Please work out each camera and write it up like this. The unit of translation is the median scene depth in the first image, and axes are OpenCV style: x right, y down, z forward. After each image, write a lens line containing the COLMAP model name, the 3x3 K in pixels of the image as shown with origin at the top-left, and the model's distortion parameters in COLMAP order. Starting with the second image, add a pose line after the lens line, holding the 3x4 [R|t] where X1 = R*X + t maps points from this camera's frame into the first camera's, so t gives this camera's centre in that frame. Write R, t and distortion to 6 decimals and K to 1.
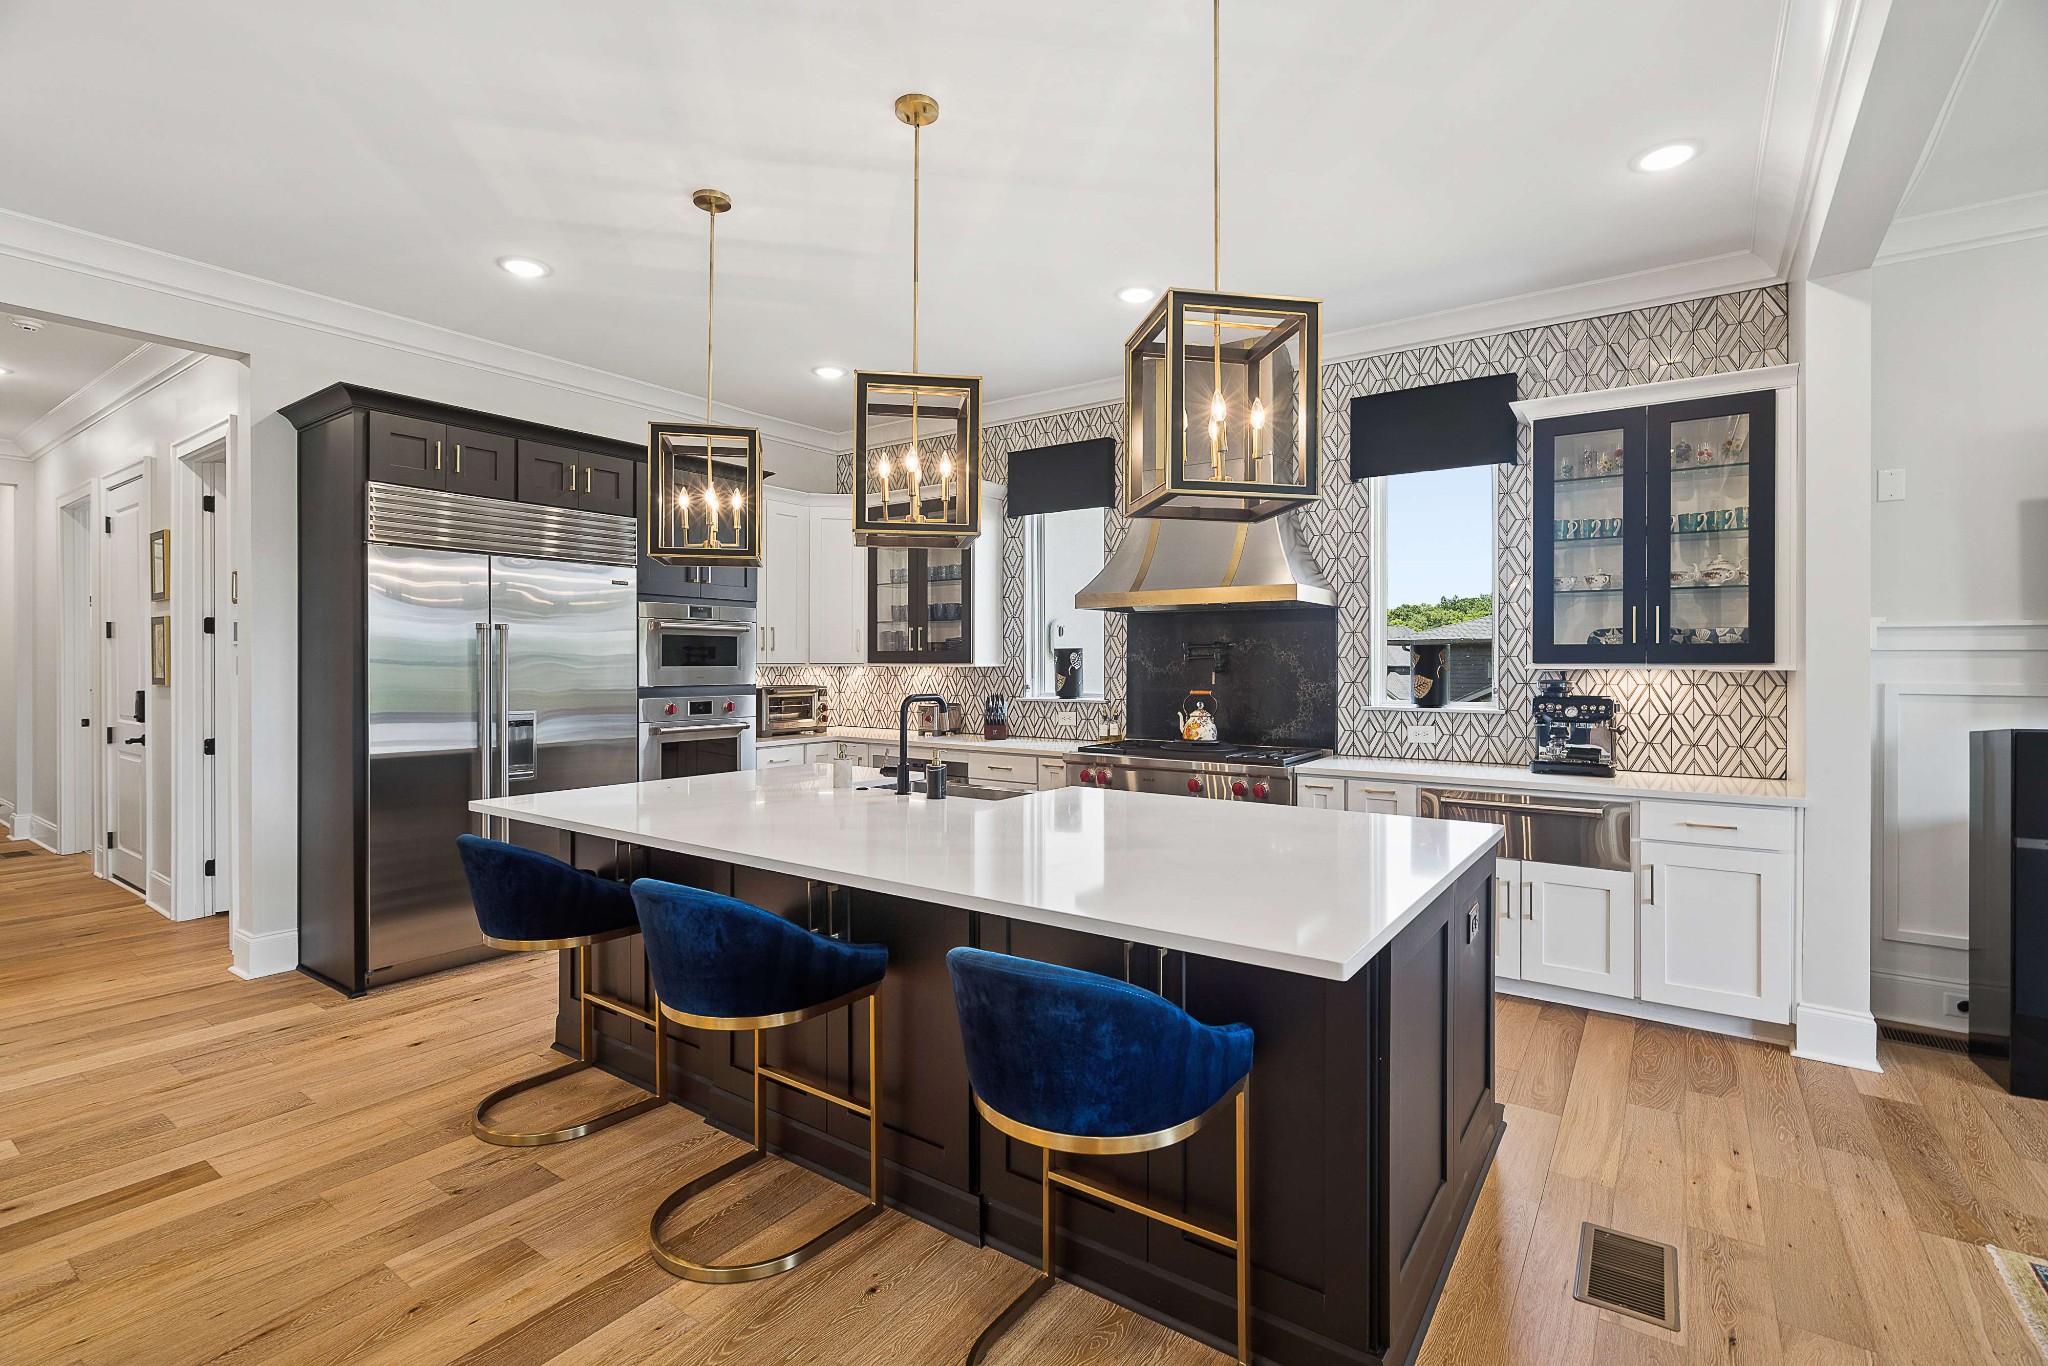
lens RADIAL K [[957.4, 0, 1021.1], [0, 957.4, 669.0], [0, 0, 1]] dist [-0.005548, -0.000228]
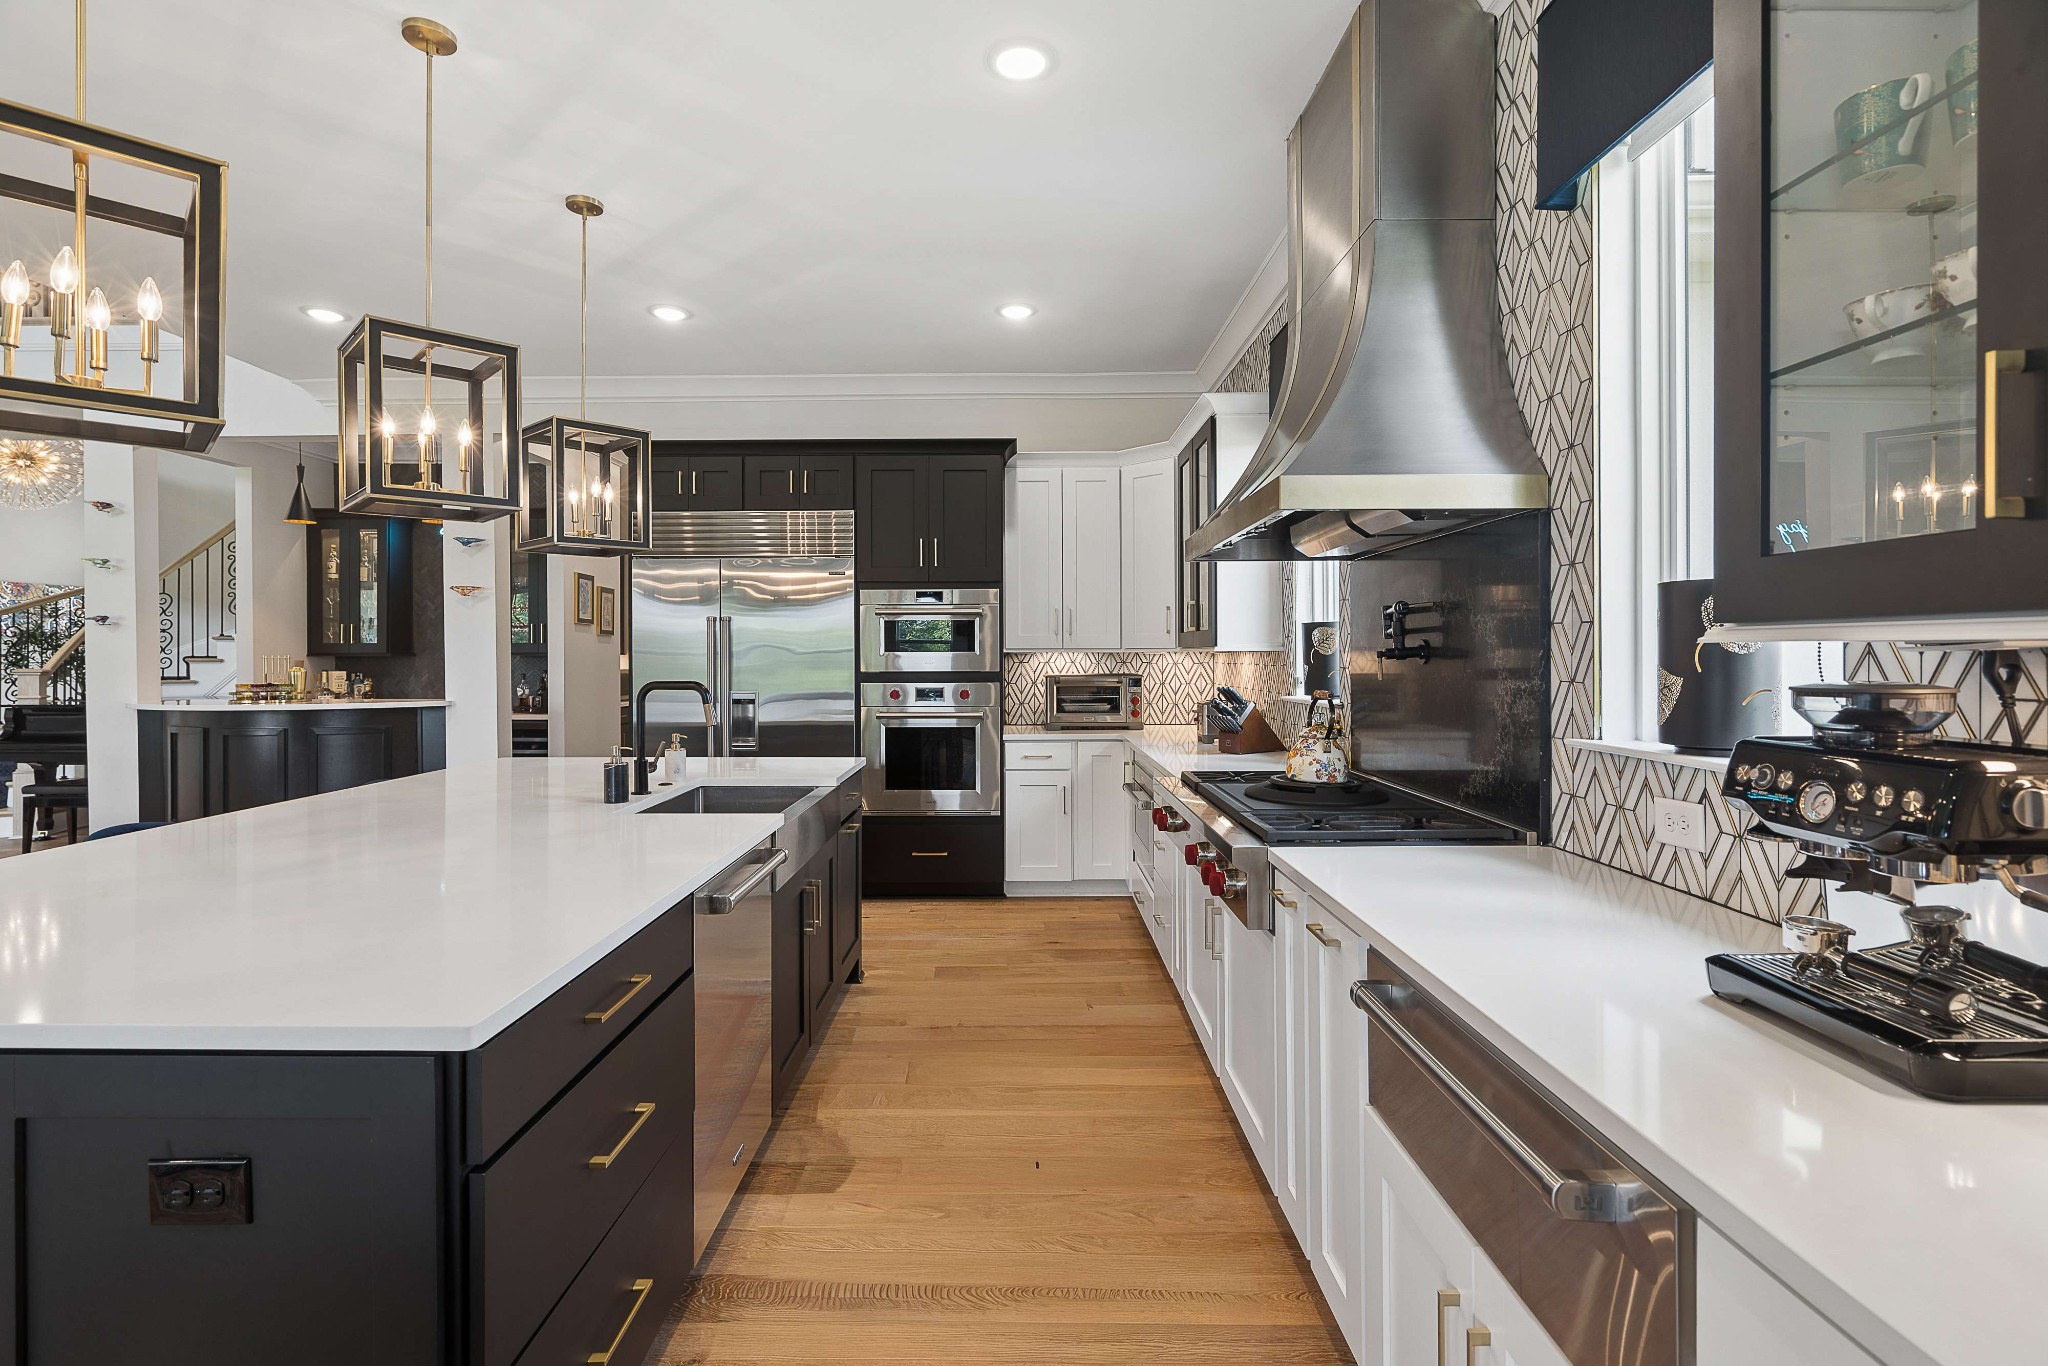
lens RADIAL K [[957.4, 0, 1025.7], [0, 957.4, 661.0], [0, 0, 1]] dist [-0.005548, -0.000228]
pose [[0.576874, 0.002602, -0.816829, 0.627287], [-0.000525, 0.999996, 0.002814, 0.004308], [0.816833, -0.001194, 0.576873, 0.628891]]
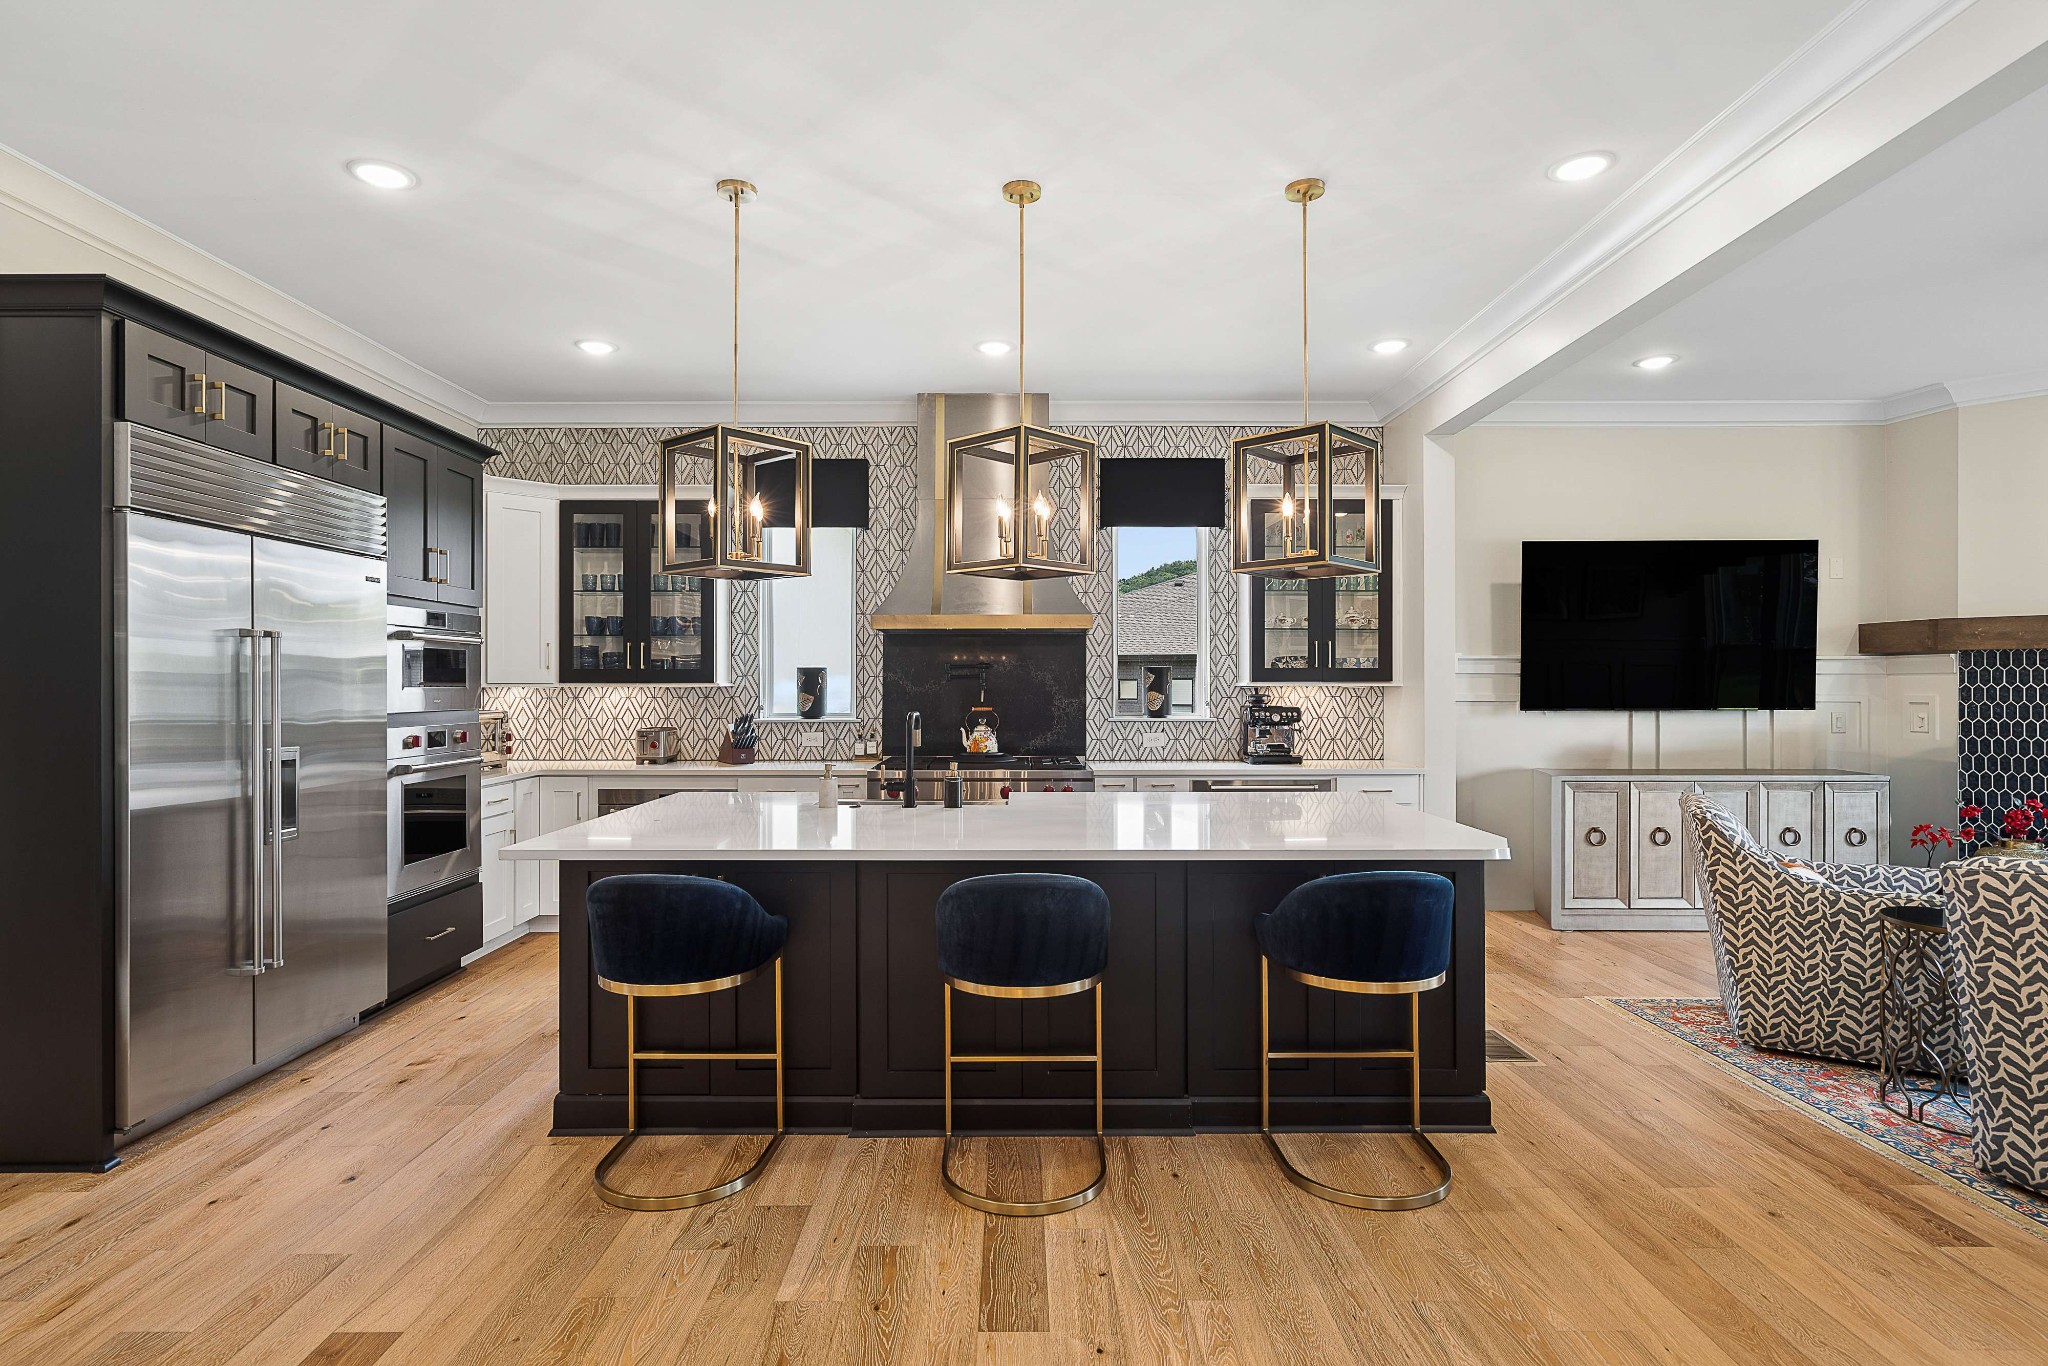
lens RADIAL K [[1071.1, 0, 1038.6], [0, 1071.1, 670.7], [0, 0, 1]] dist [0.009970, -0.002039]
pose [[0.806143, 0.005511, 0.591695, -0.561235], [0.005245, 0.999851, -0.016458, 0.001521], [-0.591698, 0.016371, 0.805994, -0.025102]]
